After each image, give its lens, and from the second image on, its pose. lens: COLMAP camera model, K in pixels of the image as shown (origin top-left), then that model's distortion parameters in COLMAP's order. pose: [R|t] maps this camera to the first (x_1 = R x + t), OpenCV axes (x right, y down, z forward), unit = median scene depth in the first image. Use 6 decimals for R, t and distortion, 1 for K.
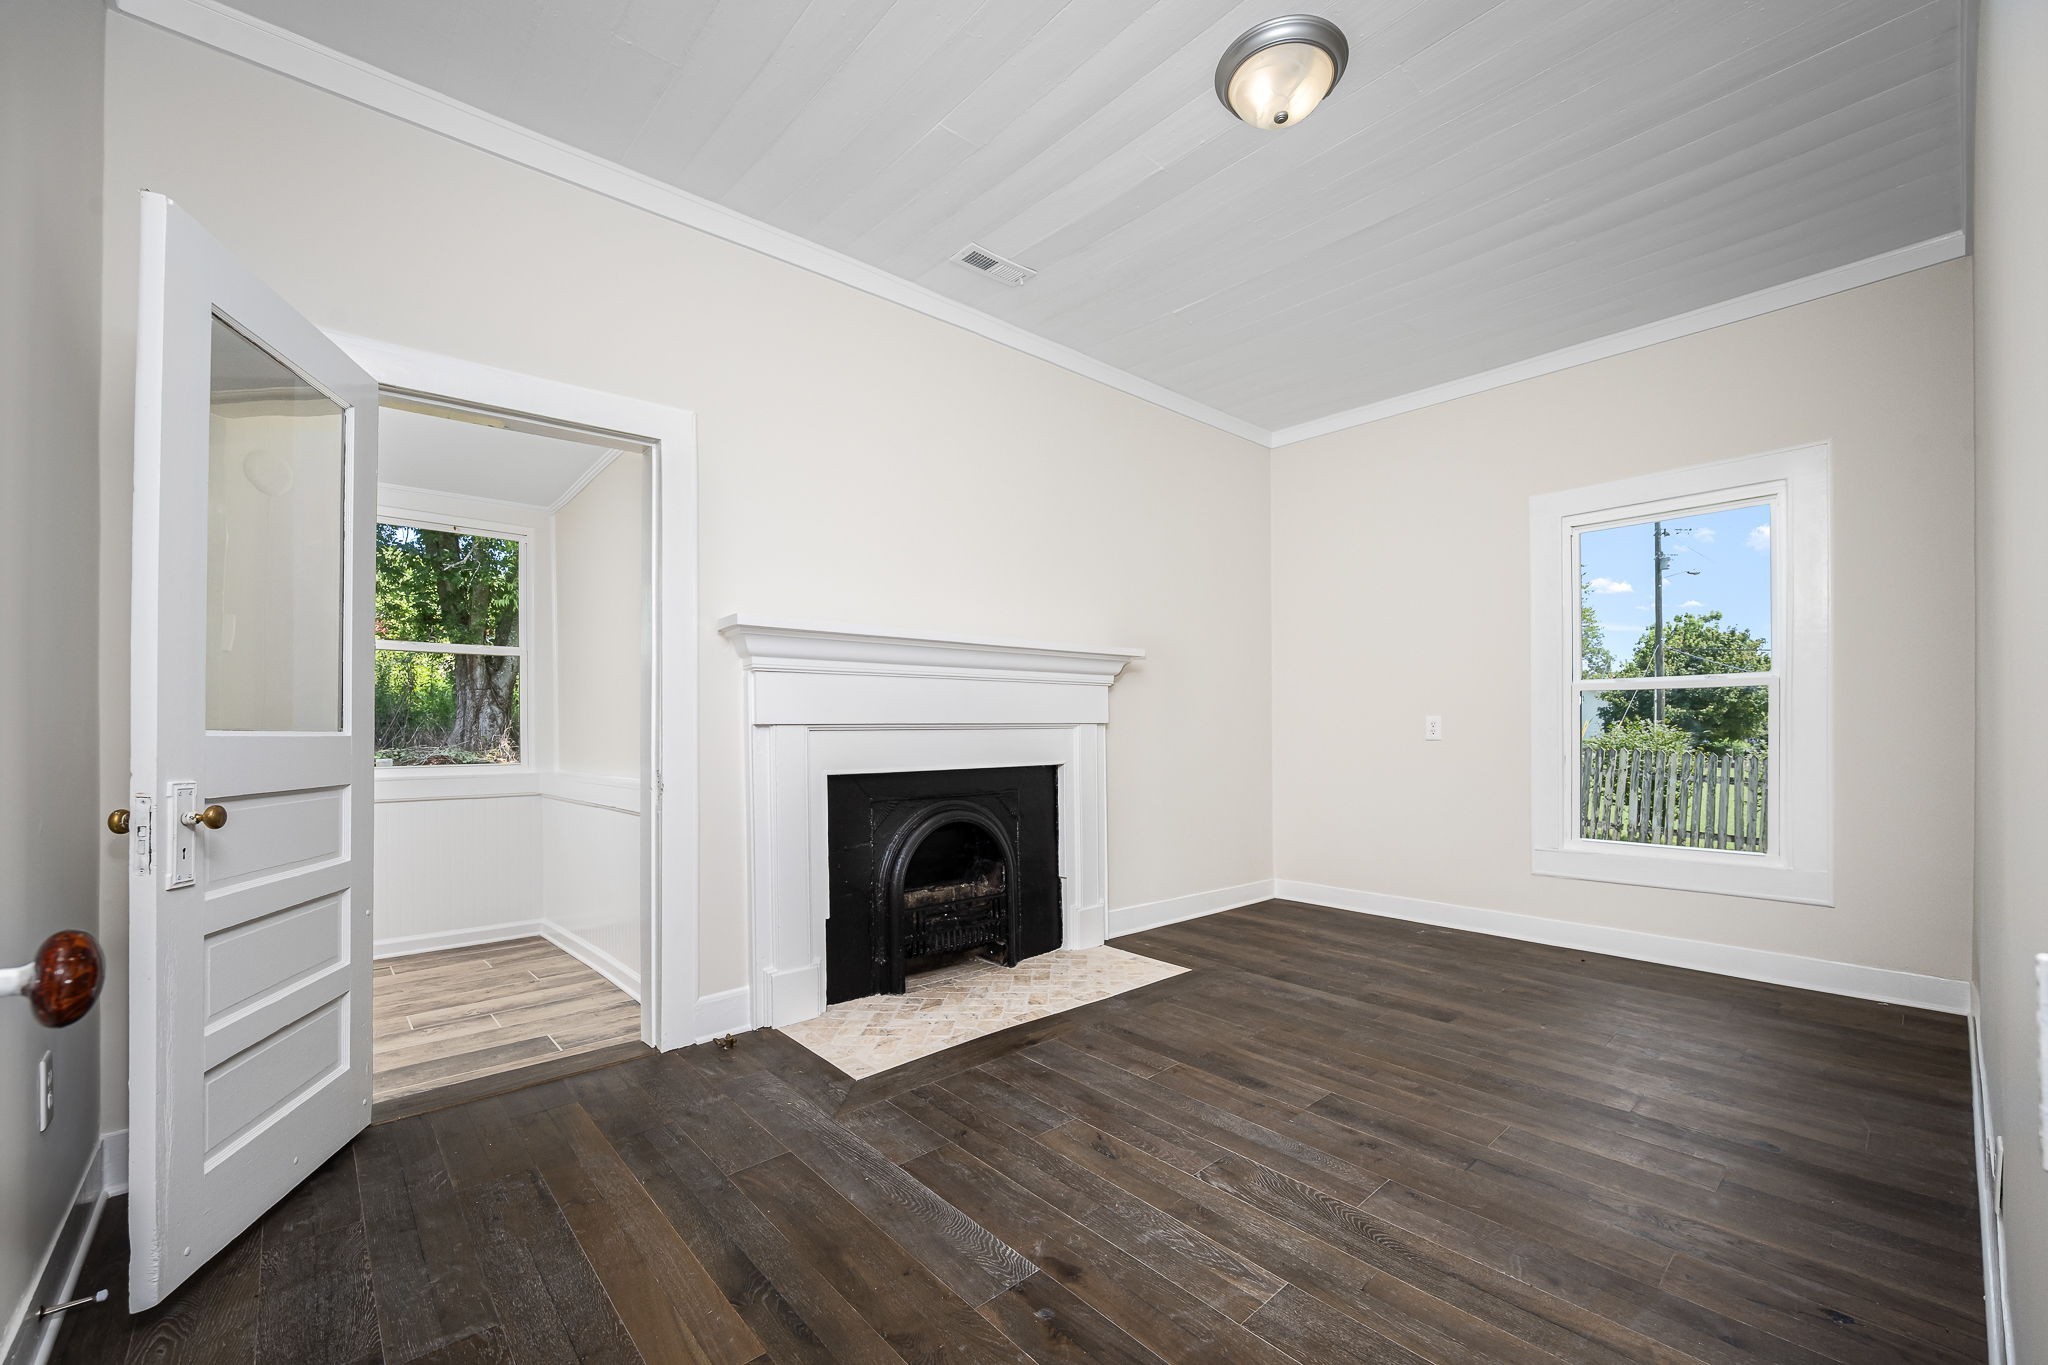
lens RADIAL K [[849.3, 0, 1021.6], [0, 849.3, 730.2], [0, 0, 1]] dist [-0.001086, -0.000097]
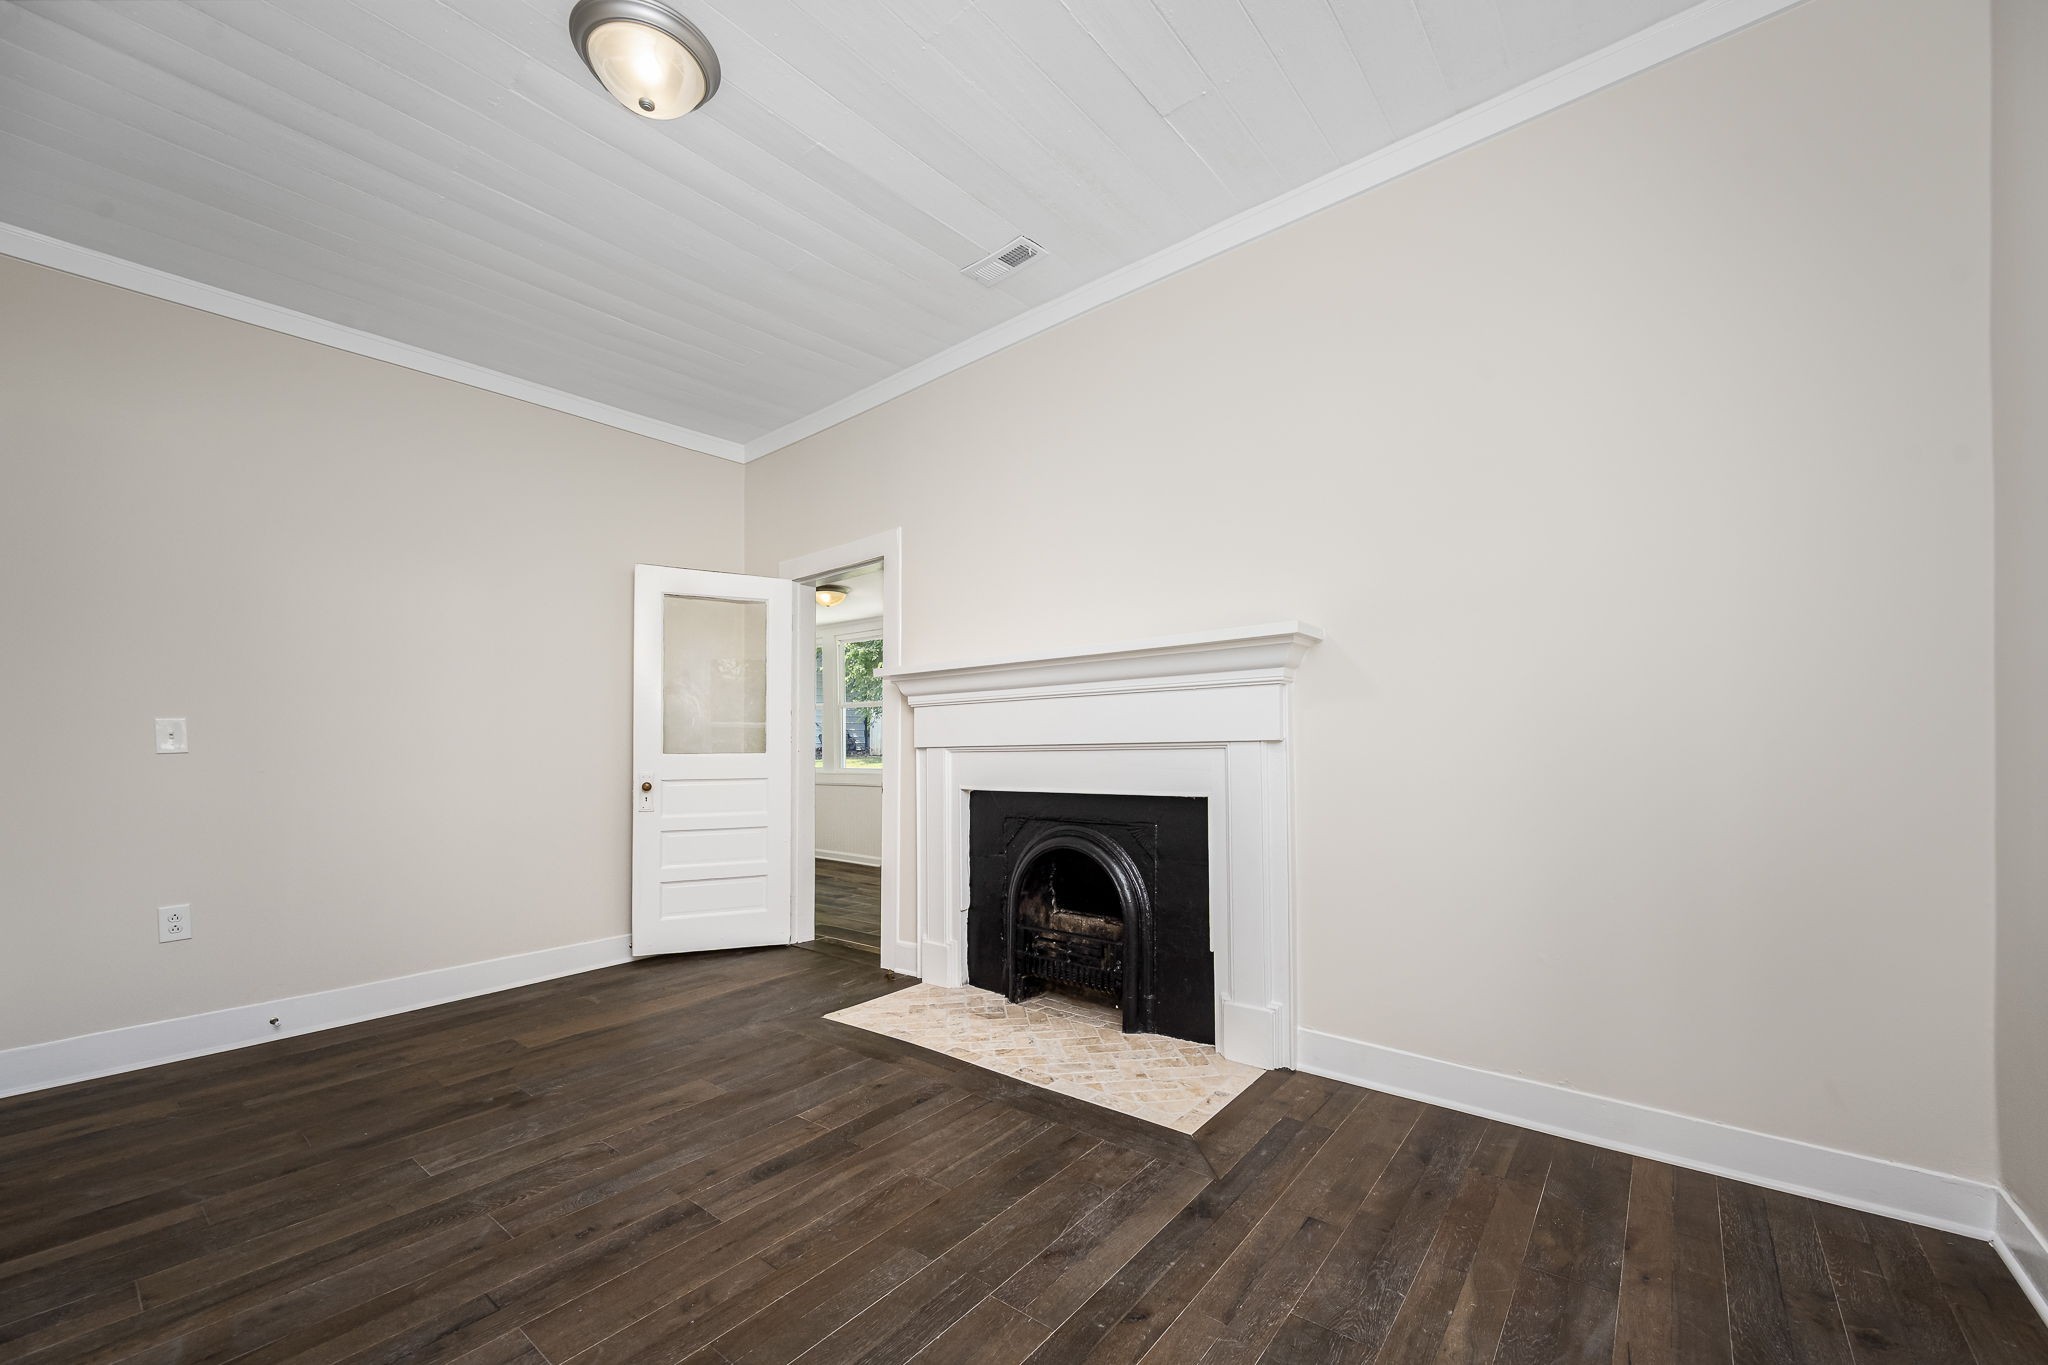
lens RADIAL K [[791.4, 0, 992.8], [0, 791.4, 737.5], [0, 0, 1]] dist [-0.001193, 0.000198]
pose [[0.142804, -0.009650, -0.989704, 0.859714], [0.013494, 0.999879, -0.007802, -0.010717], [0.989659, -0.012241, 0.142917, 0.871833]]
